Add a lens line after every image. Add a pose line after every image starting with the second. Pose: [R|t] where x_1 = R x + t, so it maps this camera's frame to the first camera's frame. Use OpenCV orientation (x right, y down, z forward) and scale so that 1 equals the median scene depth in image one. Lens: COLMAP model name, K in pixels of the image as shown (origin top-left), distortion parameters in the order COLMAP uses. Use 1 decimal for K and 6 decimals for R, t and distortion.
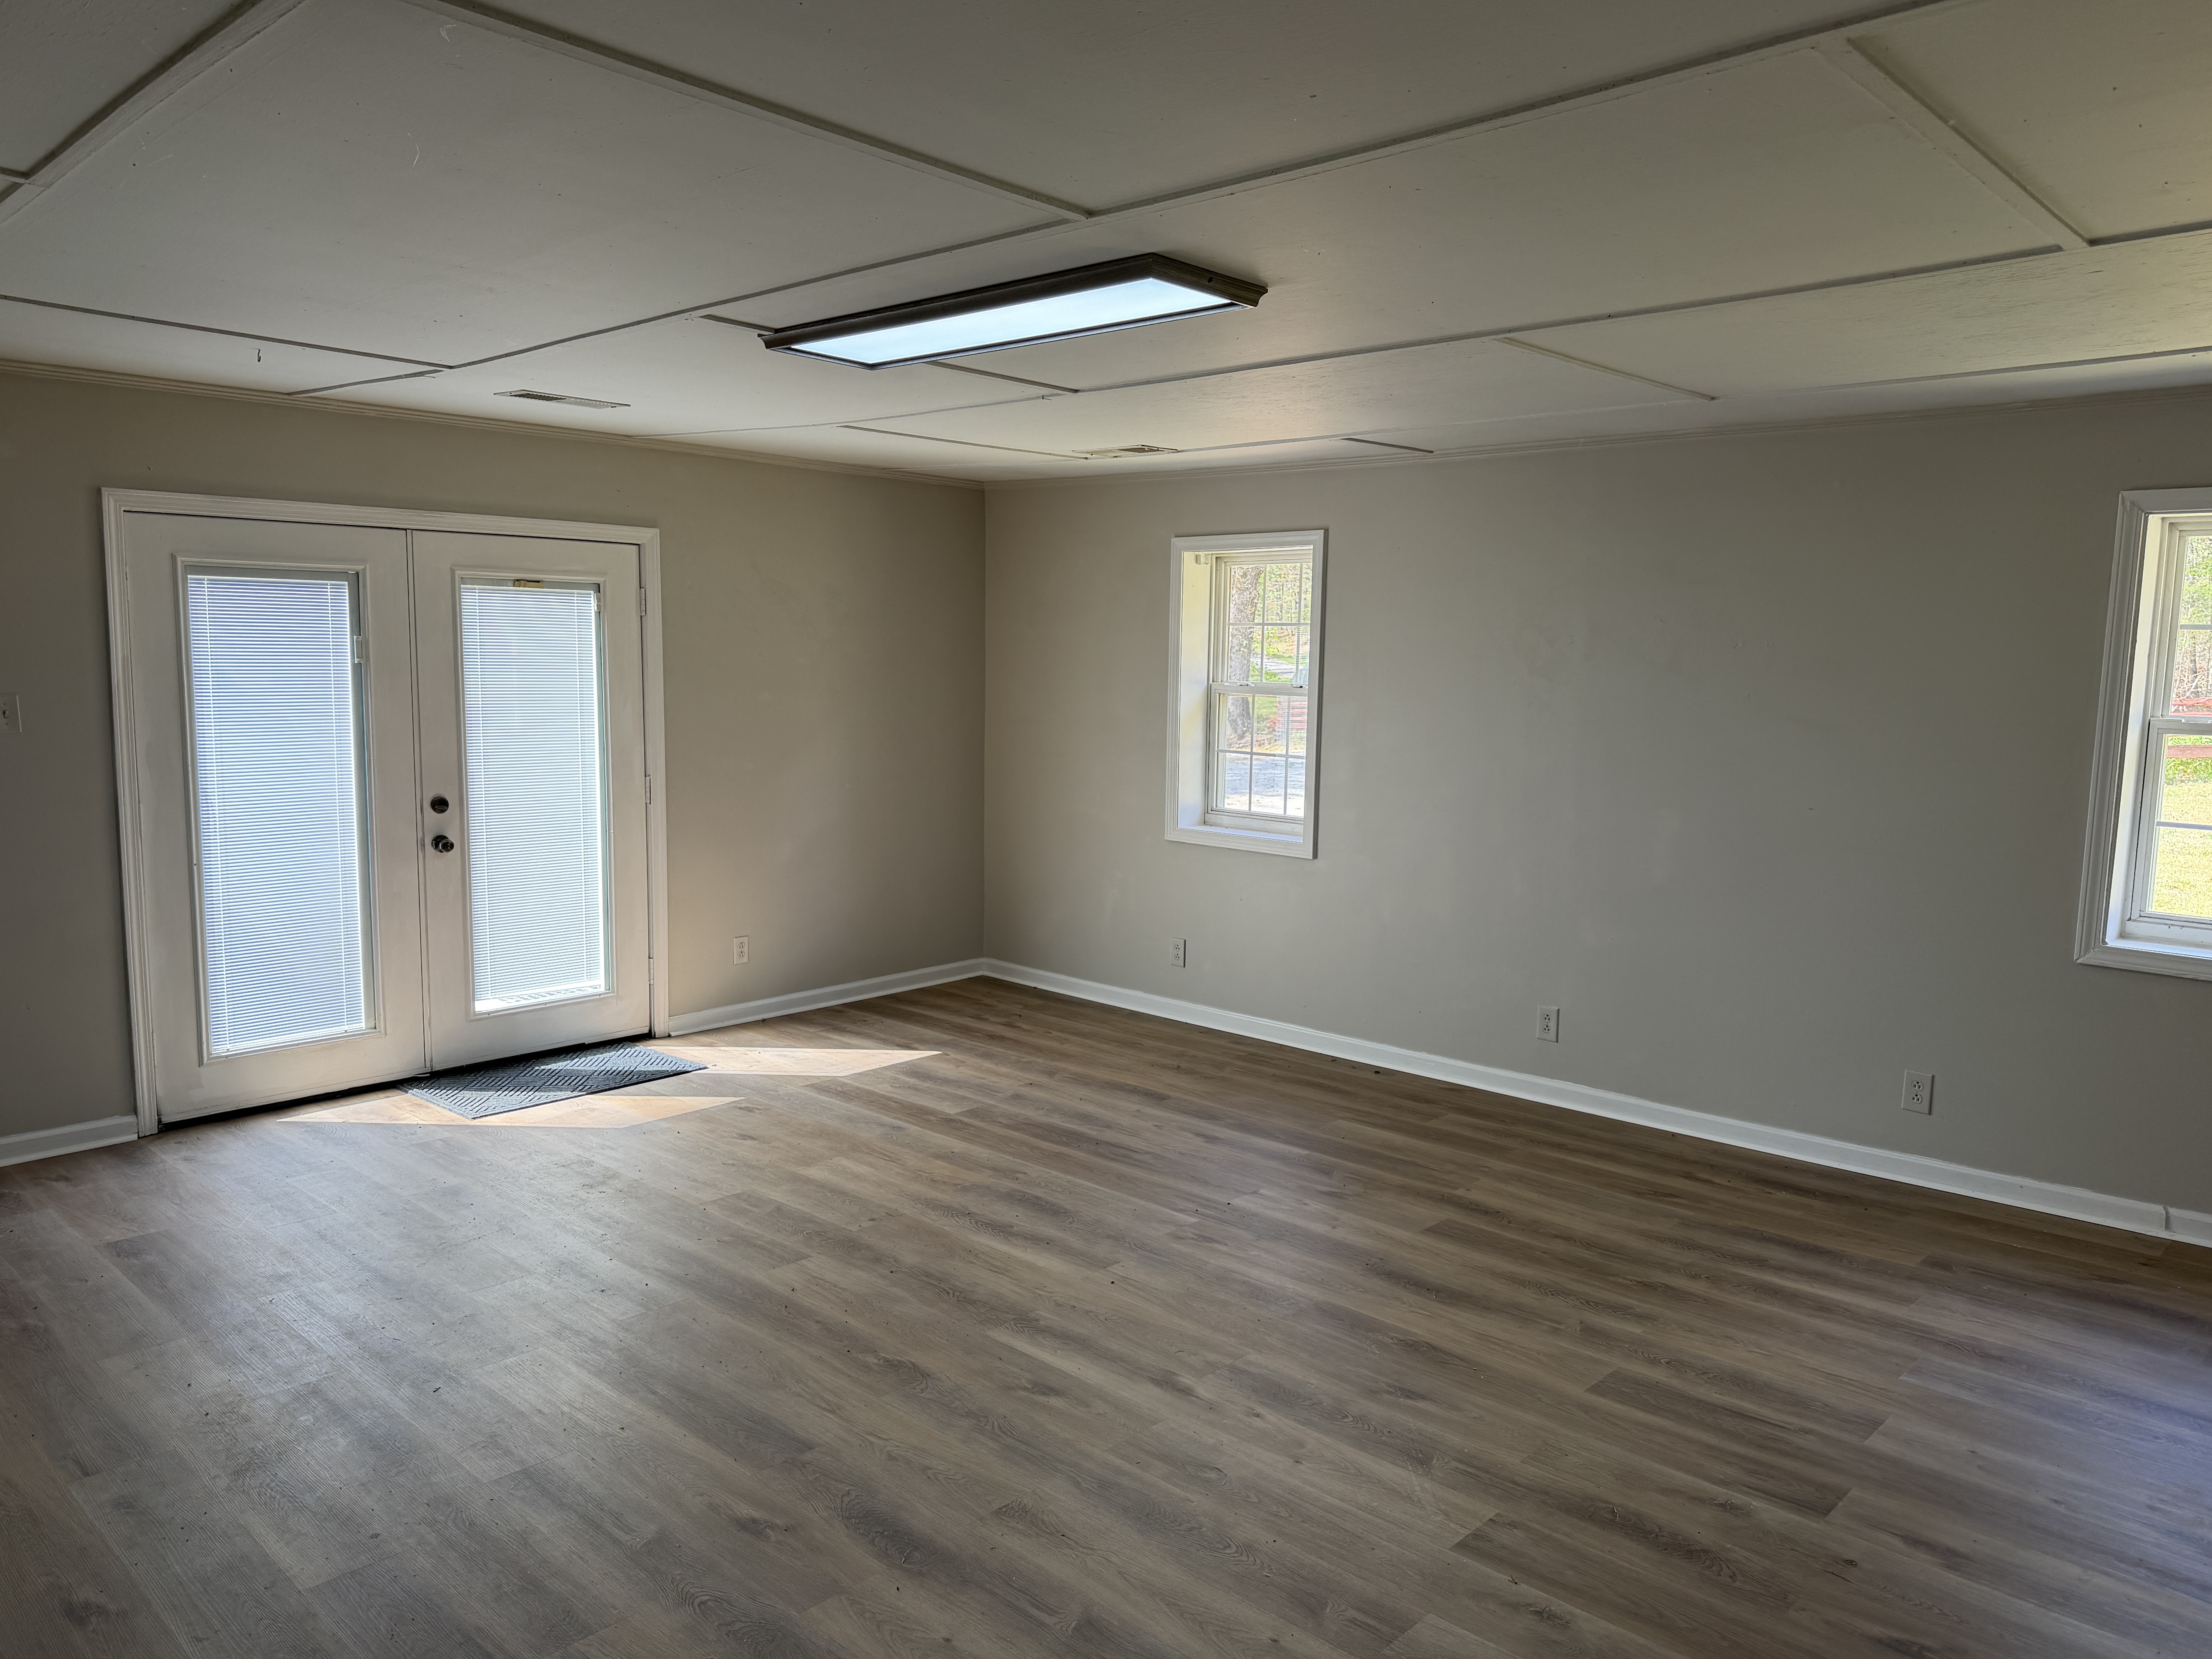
lens RADIAL K [[1535.1, 0, 1105.0], [0, 1535.1, 825.2], [0, 0, 1]] dist [0.100135, -0.155563]
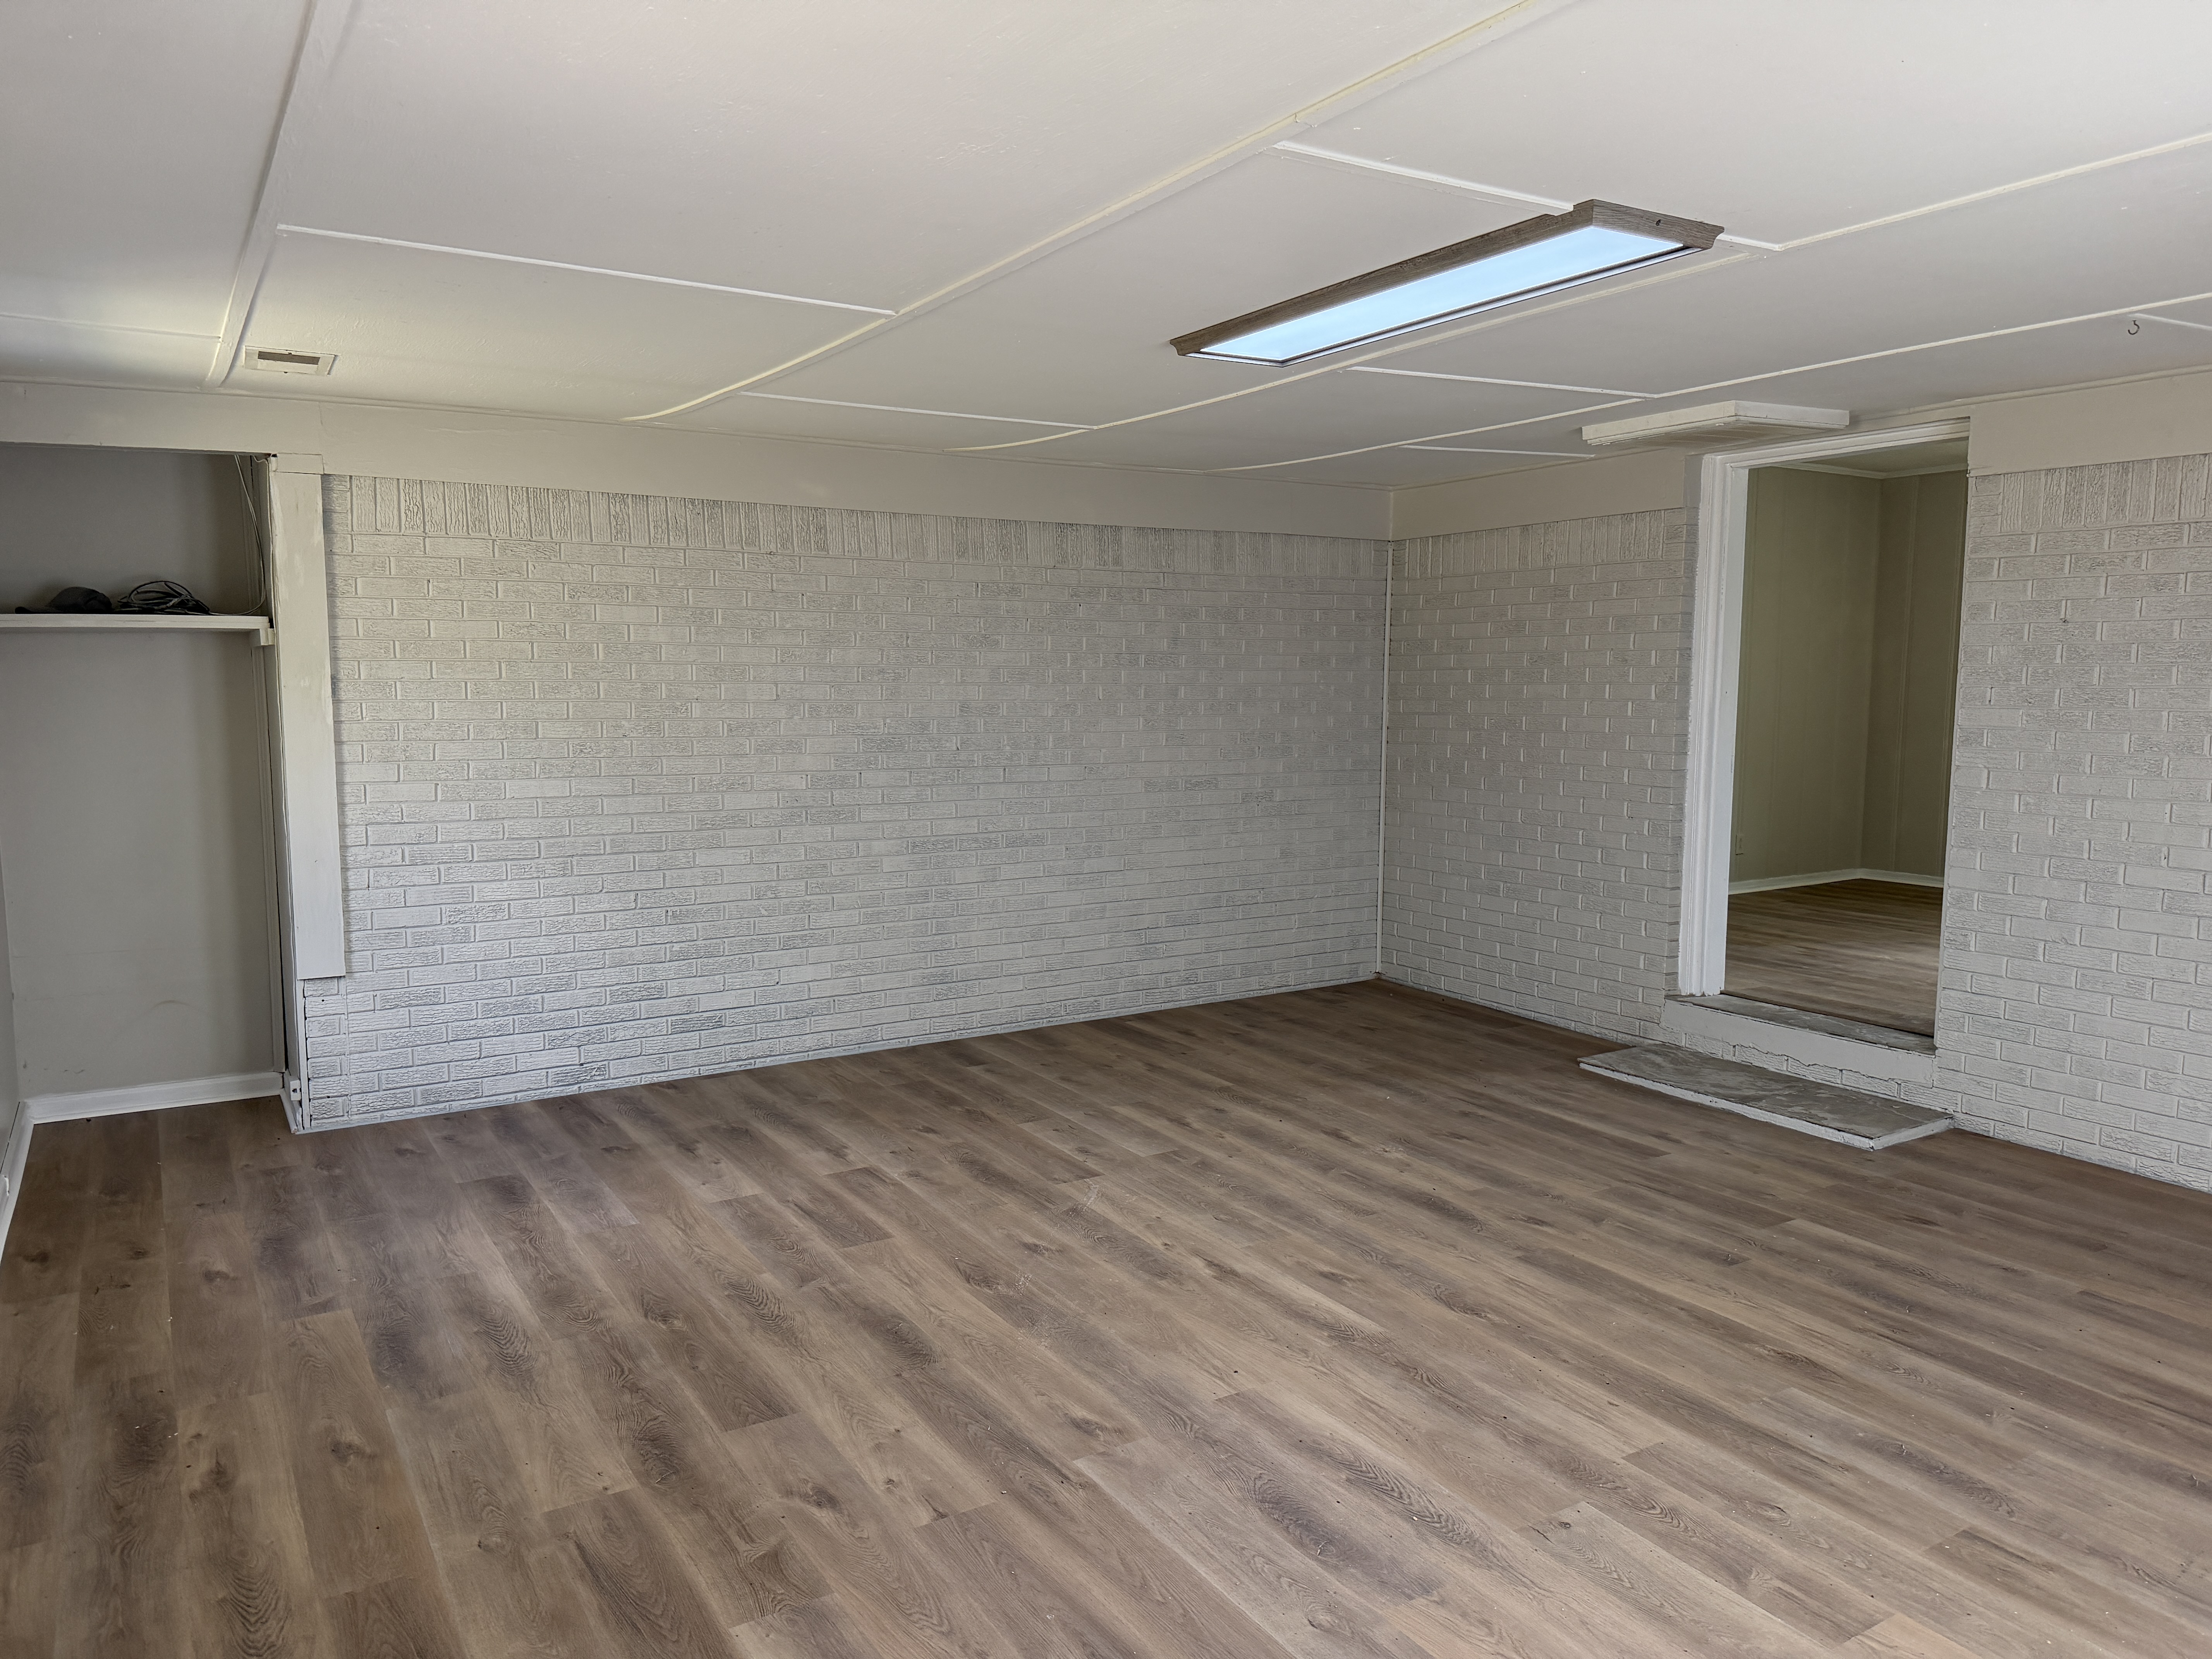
lens RADIAL K [[1535.1, 0, 1105.0], [0, 1535.1, 825.2], [0, 0, 1]] dist [0.100135, -0.155563]
pose [[-0.968833, -0.041515, 0.244210, -0.127556], [0.012079, 0.976766, 0.213969, -0.196051], [-0.247419, 0.210250, -0.945822, 1.837004]]
